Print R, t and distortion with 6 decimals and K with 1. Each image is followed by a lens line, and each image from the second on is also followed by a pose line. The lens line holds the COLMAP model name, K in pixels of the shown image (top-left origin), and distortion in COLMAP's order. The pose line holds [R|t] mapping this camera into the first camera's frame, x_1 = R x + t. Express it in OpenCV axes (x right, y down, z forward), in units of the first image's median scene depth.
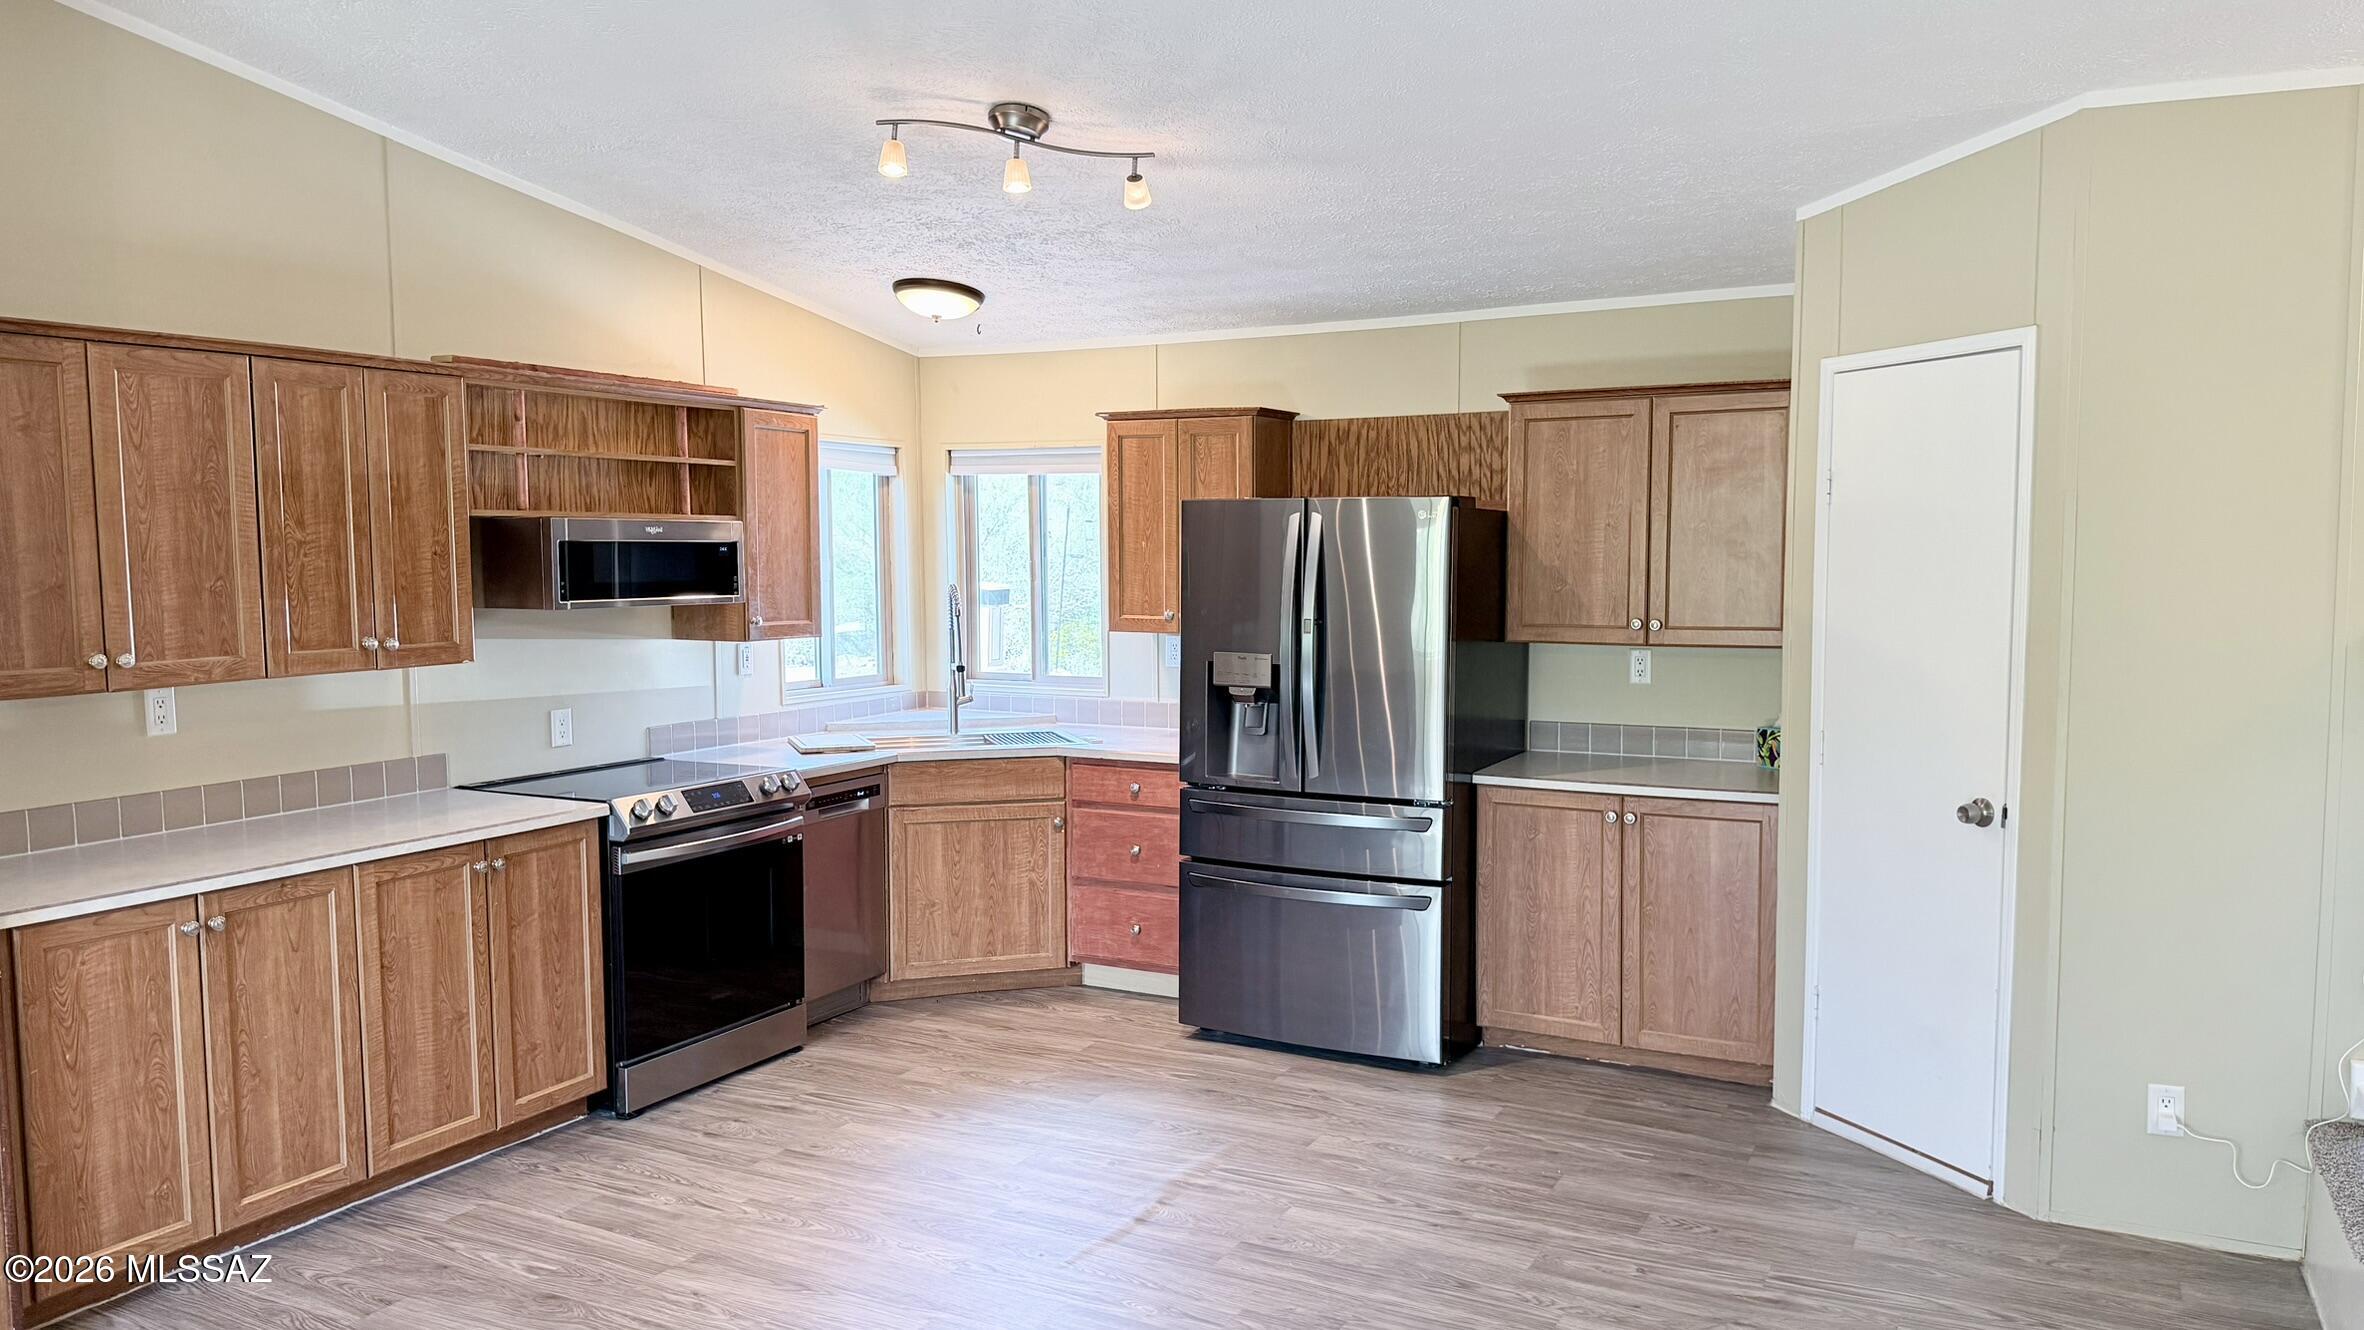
lens RADIAL K [[1639.1, 0, 1179.2], [0, 1639.1, 681.1], [0, 0, 1]] dist [0.155633, -0.278449]
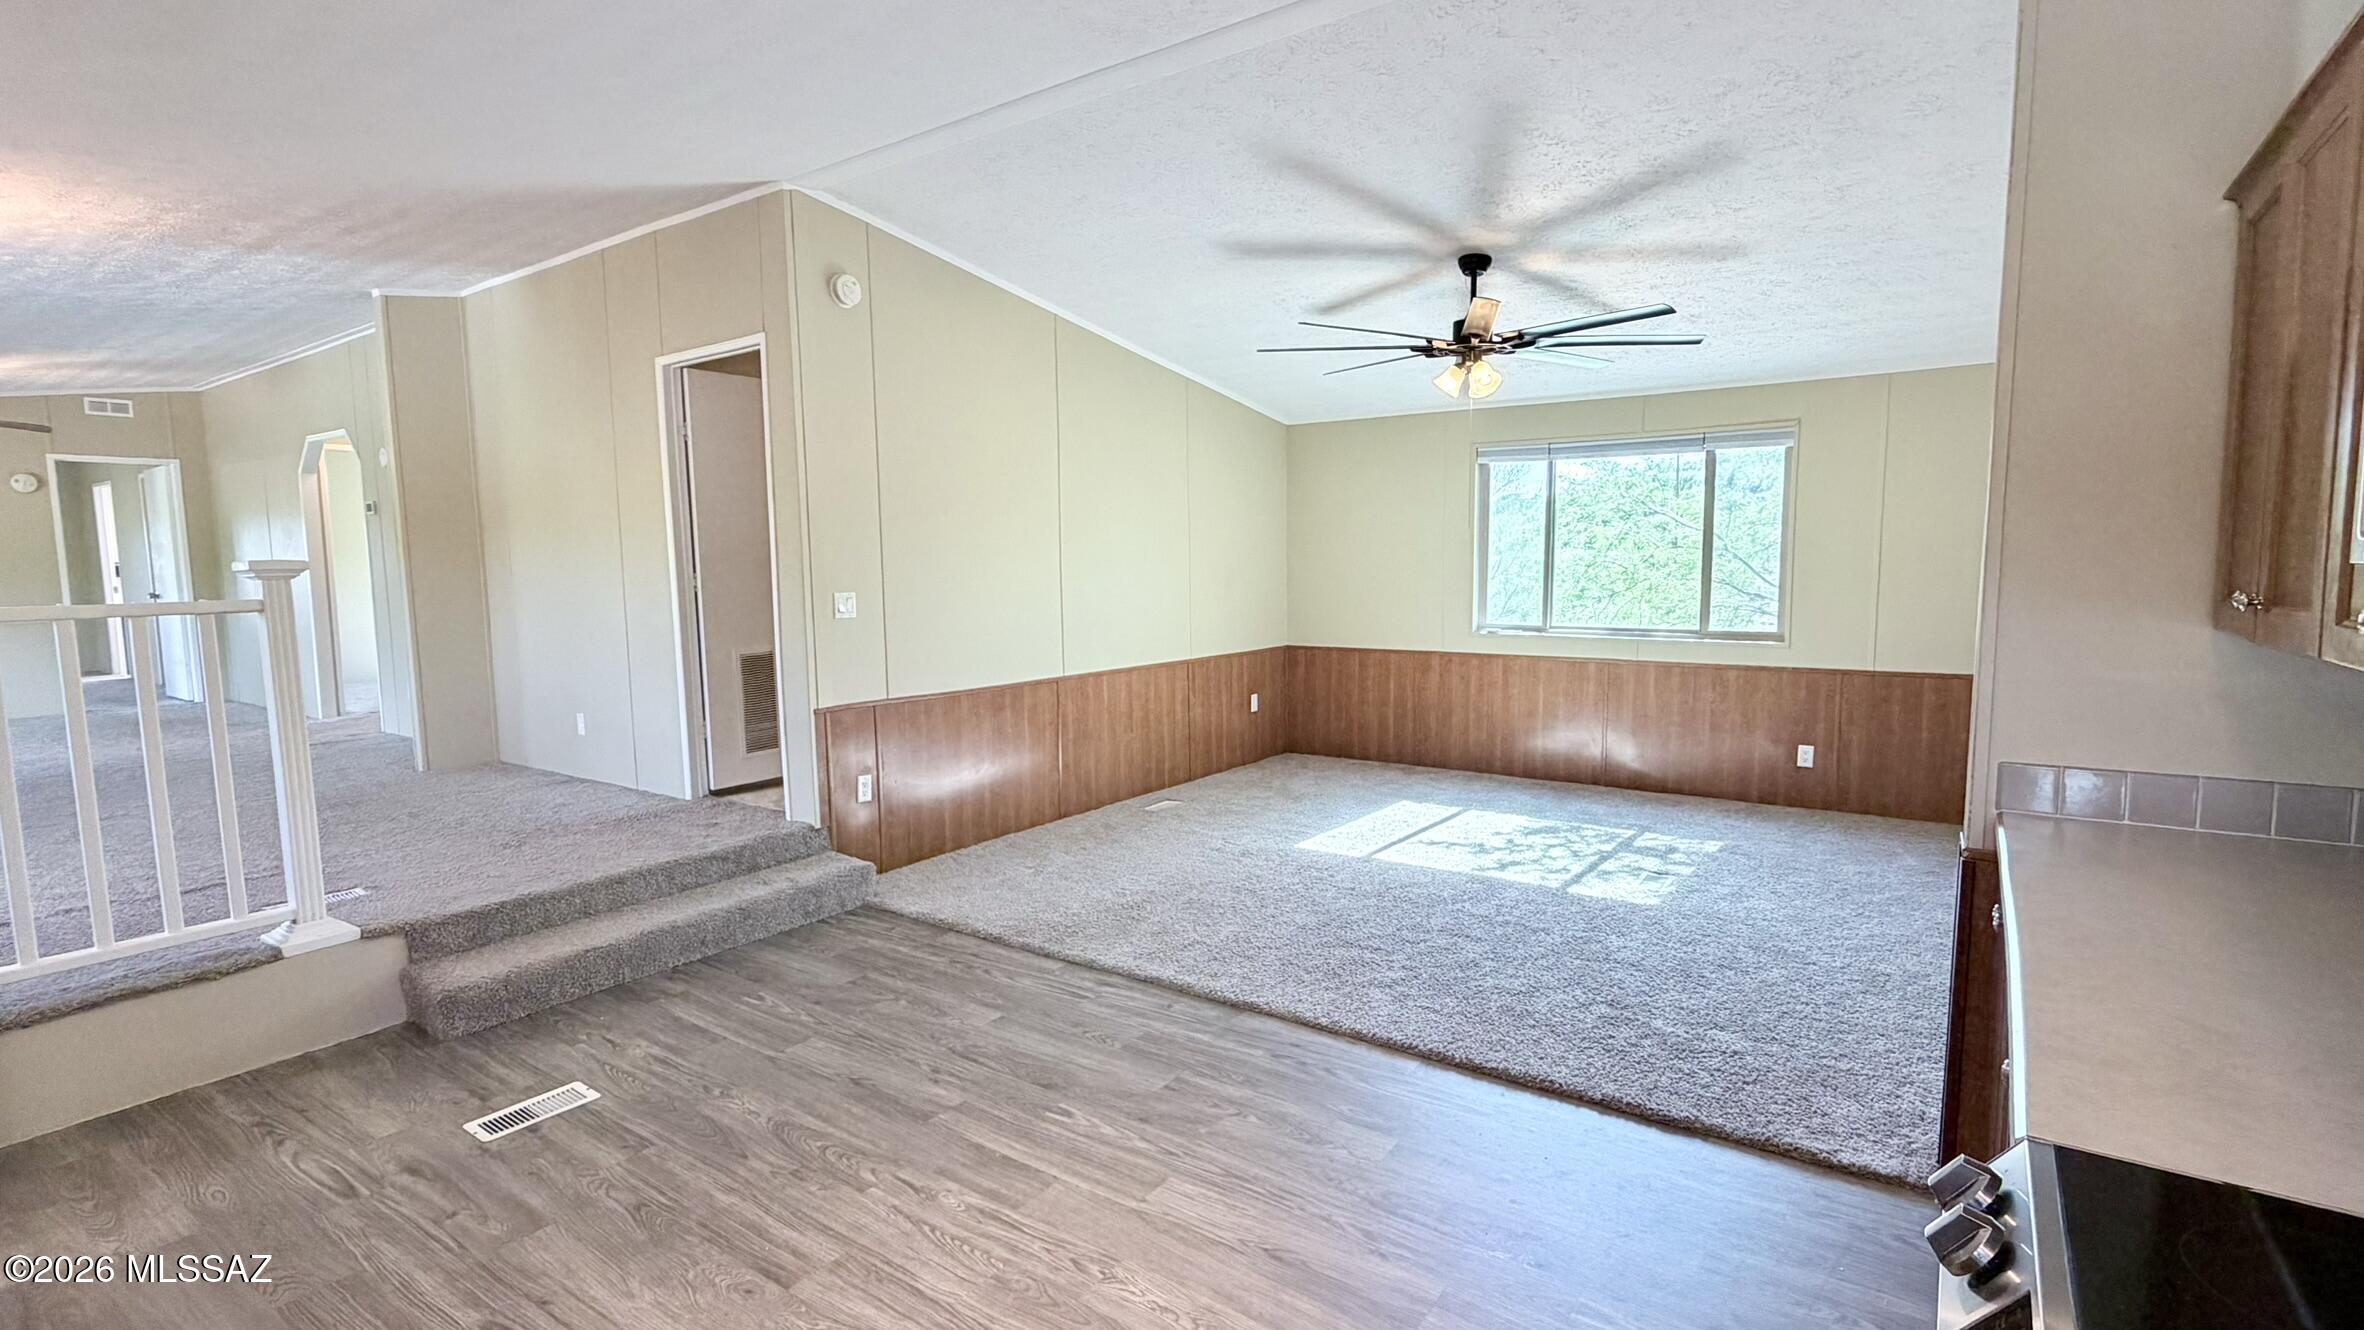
lens RADIAL K [[1092.9, 0, 1182.0], [0, 1092.9, 669.8], [0, 0, 1]] dist [-0.001211, -0.000384]
pose [[-0.990936, 0.007138, 0.134147, -0.184426], [0.031287, 0.983389, 0.178793, -0.057202], [-0.130642, 0.181369, -0.974699, 1.107581]]
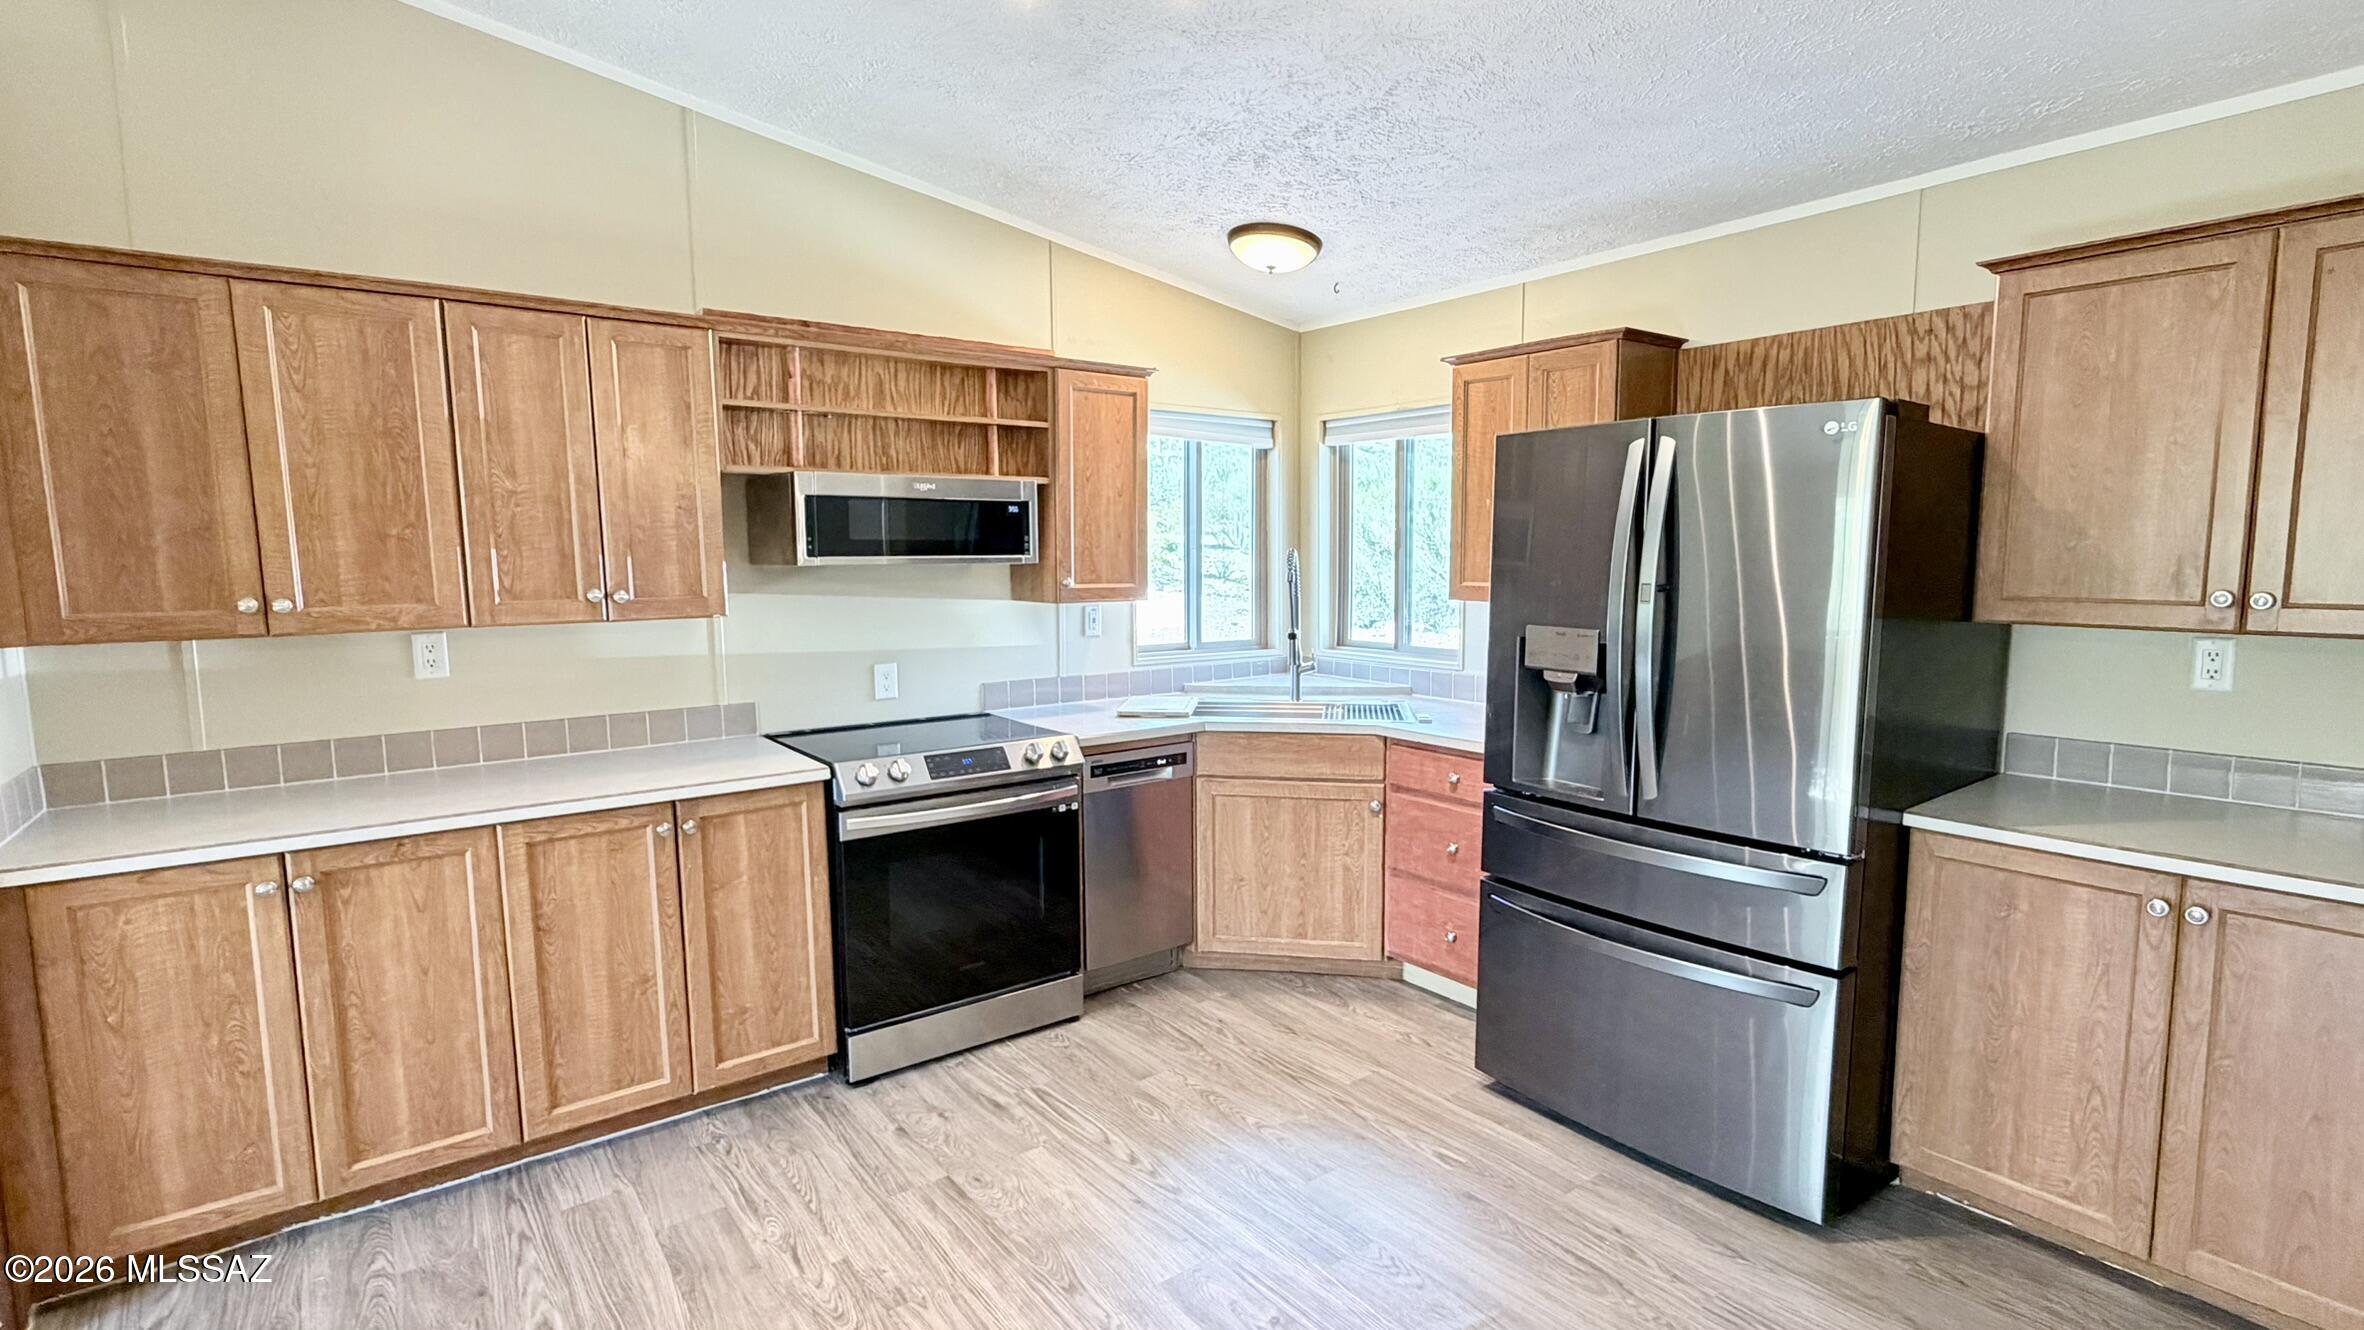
lens RADIAL K [[1092.9, 0, 1182.0], [0, 1092.9, 669.8], [0, 0, 1]] dist [-0.001211, -0.000384]
pose [[0.906682, 0.043079, -0.419610, 0.094863], [-0.031190, 0.998895, 0.035158, -0.010009], [0.420661, -0.018789, 0.907023, 0.467137]]
